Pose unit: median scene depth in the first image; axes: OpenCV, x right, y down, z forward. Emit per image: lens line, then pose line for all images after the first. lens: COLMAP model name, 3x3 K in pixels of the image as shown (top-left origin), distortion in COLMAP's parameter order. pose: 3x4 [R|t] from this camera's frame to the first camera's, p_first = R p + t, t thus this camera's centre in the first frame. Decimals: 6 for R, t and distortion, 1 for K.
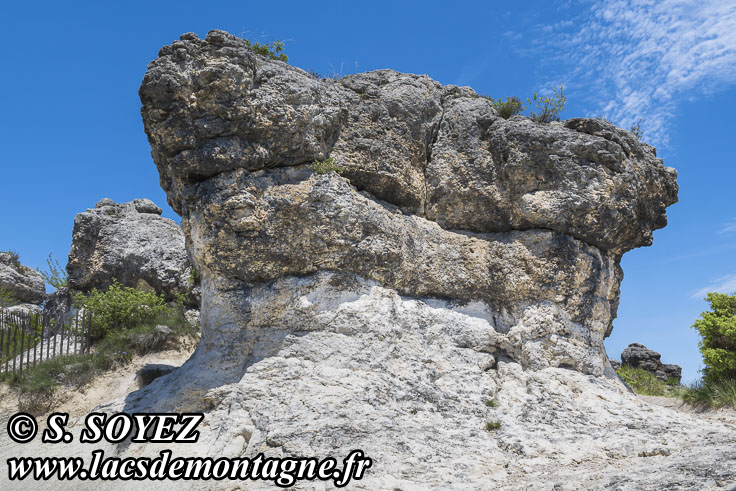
lens RADIAL K [[613.9, 0, 368.0], [0, 613.9, 245.5], [0, 0, 1]] dist [0.033993, -0.000081]
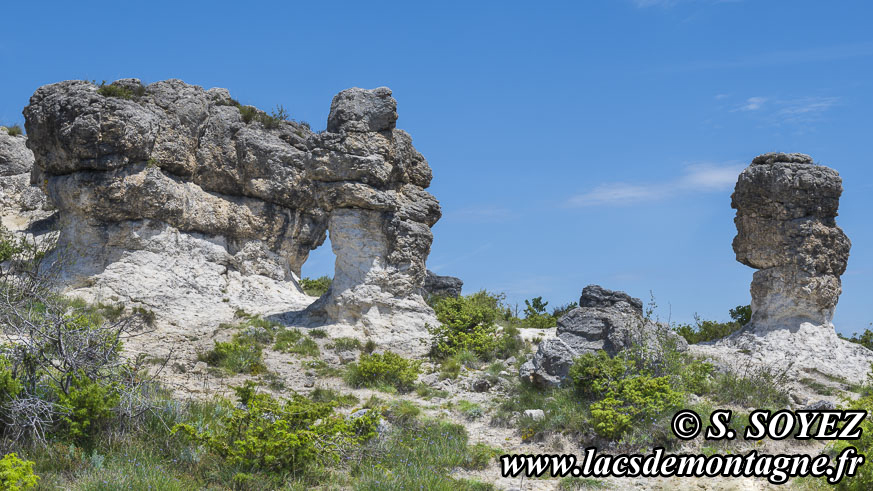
lens RADIAL K [[1491.8, 0, 436.5], [0, 1491.8, 245.5], [0, 0, 1]] dist [-0.263257, -0.076487]
pose [[0.923282, 0.059960, 0.379414, -0.895423], [-0.128015, 0.979306, 0.156755, -0.654260], [-0.362163, -0.193300, 0.911851, -3.231984]]
